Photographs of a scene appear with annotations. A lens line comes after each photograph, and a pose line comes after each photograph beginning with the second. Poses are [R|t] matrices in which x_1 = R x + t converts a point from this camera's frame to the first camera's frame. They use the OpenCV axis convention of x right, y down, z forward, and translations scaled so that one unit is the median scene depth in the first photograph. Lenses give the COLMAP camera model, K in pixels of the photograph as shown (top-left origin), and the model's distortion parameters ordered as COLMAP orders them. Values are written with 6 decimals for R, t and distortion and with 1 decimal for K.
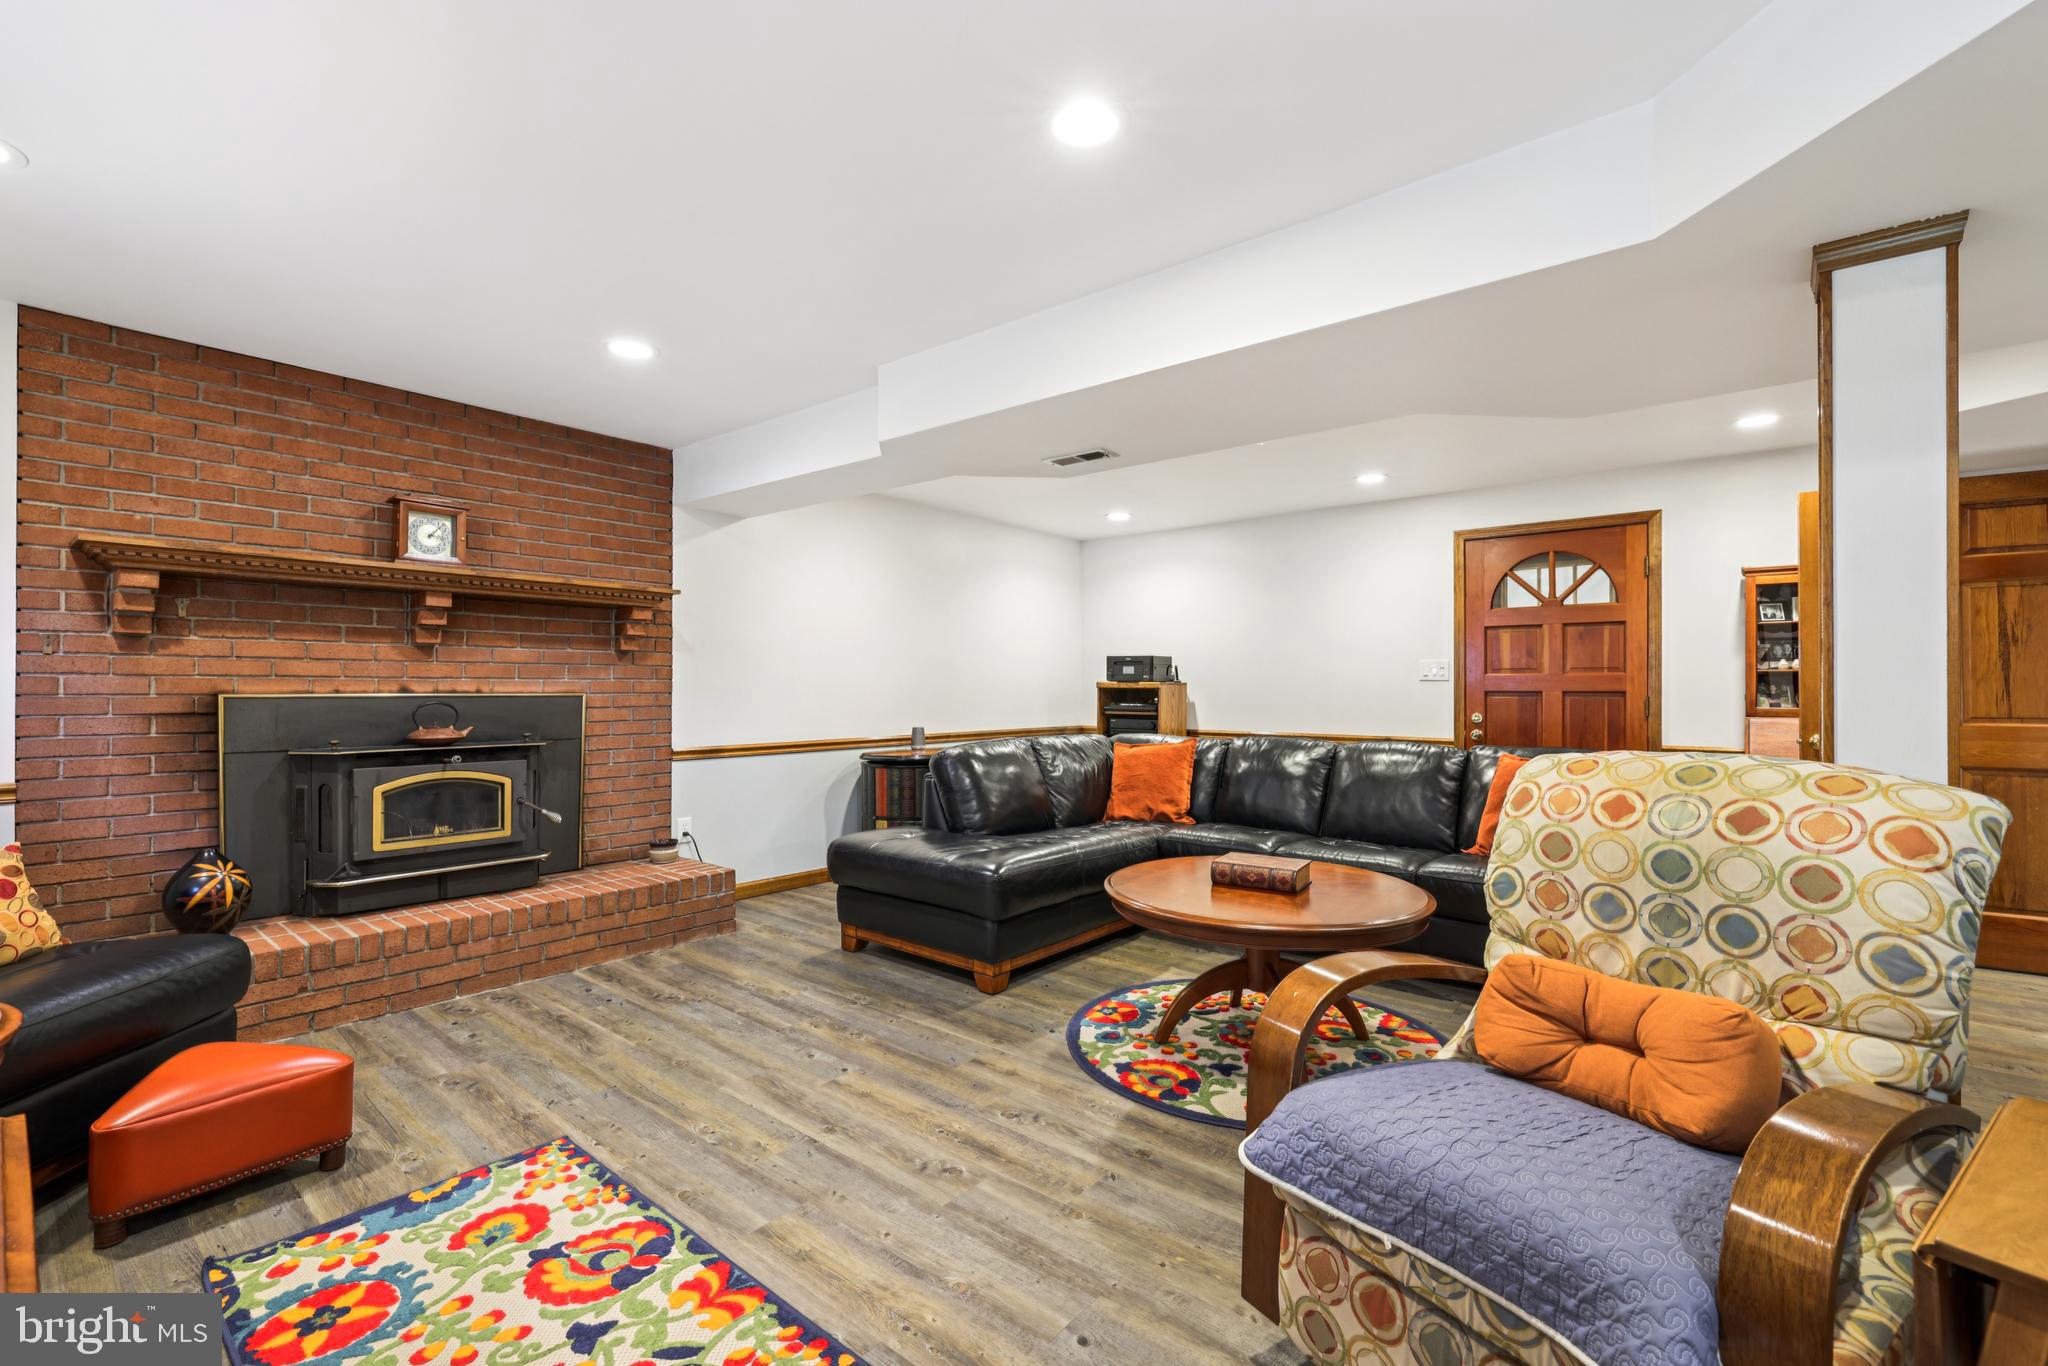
lens RADIAL K [[881.6, 0, 1006.1], [0, 881.6, 682.5], [0, 0, 1]] dist [-0.003680, 0.001027]
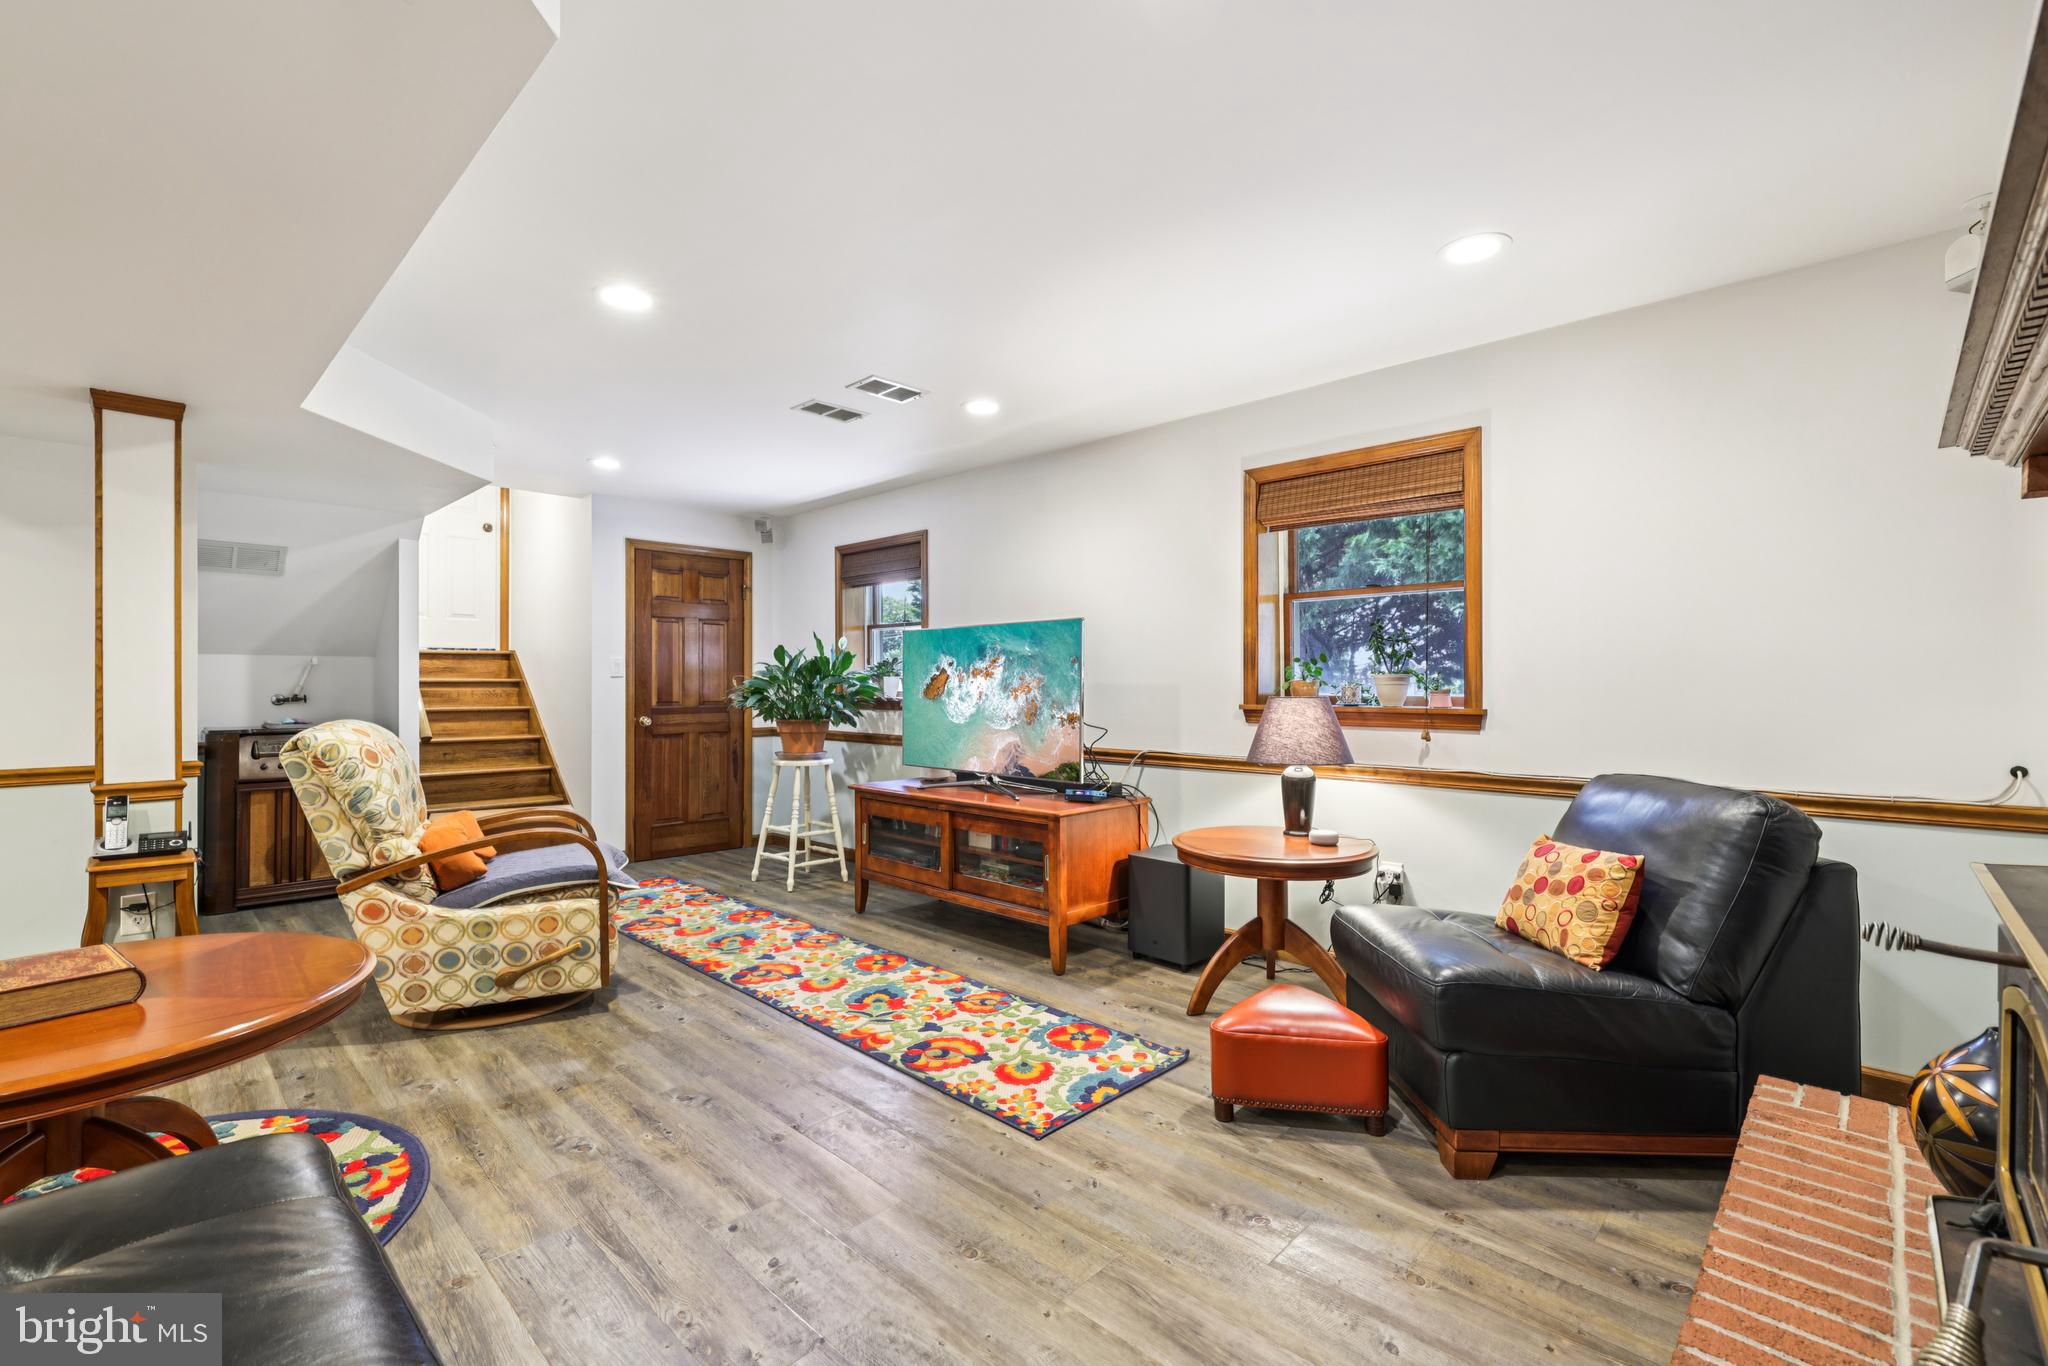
lens RADIAL K [[881.6, 0, 1014.5], [0, 881.6, 692.3], [0, 0, 1]] dist [-0.003680, 0.001027]
pose [[-0.997999, -0.003551, 0.063137, -0.380602], [-0.003376, 0.999990, 0.002869, 0.004785], [-0.063147, 0.002650, -0.998001, 1.423449]]
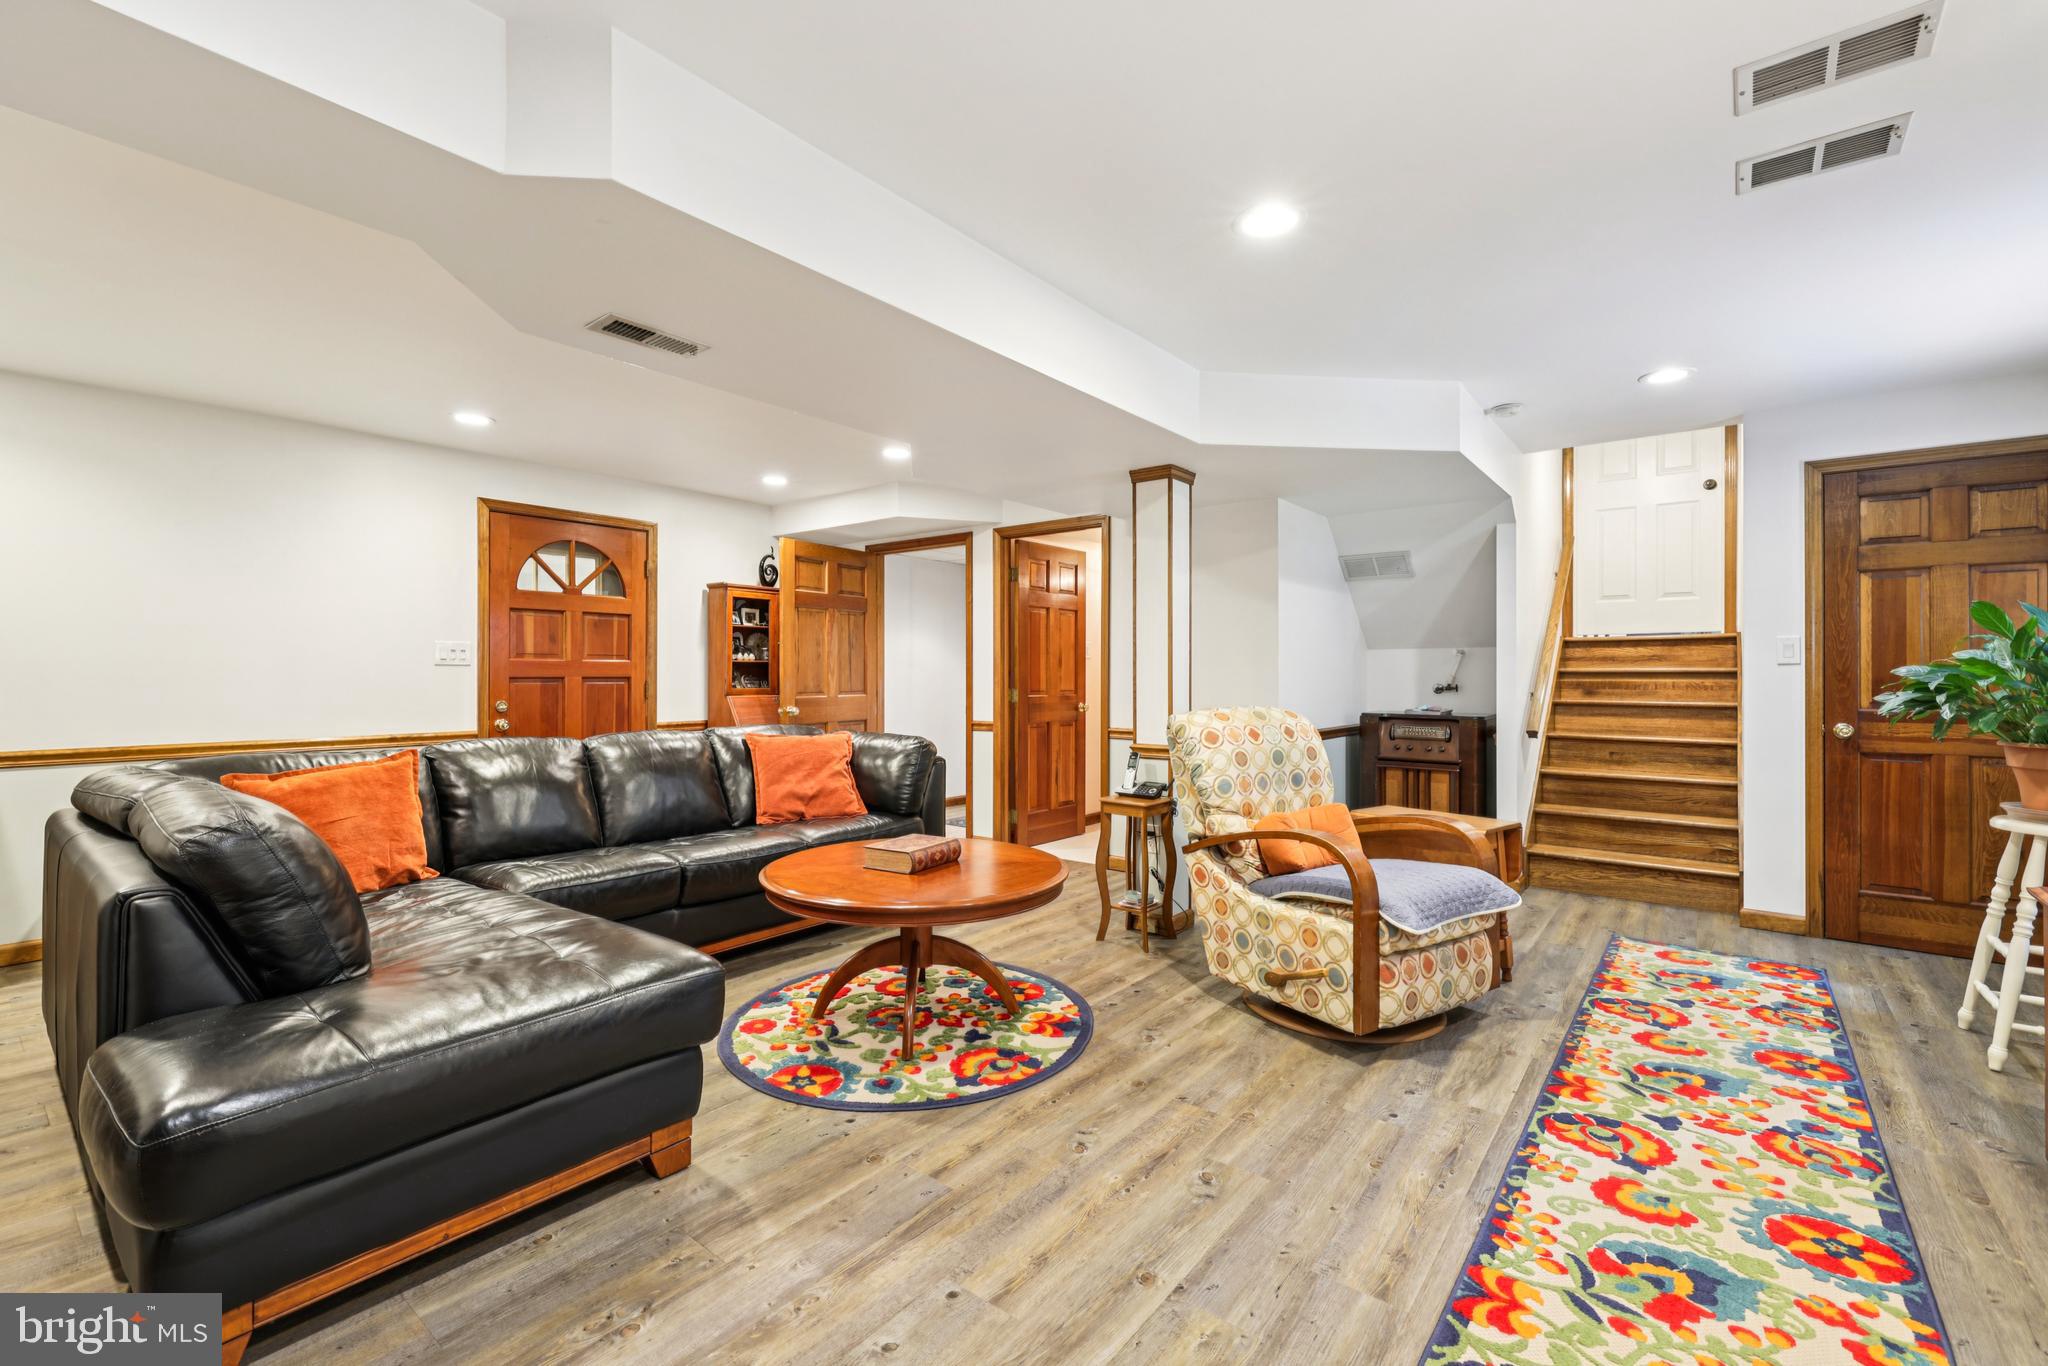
lens RADIAL K [[881.6, 0, 1019.4], [0, 881.6, 674.4], [0, 0, 1]] dist [-0.003680, 0.001027]
pose [[-0.028835, -0.001933, 0.999582, -0.674615], [-0.007312, 0.999972, 0.001722, 0.002098], [-0.999557, -0.007260, -0.028849, 0.820315]]
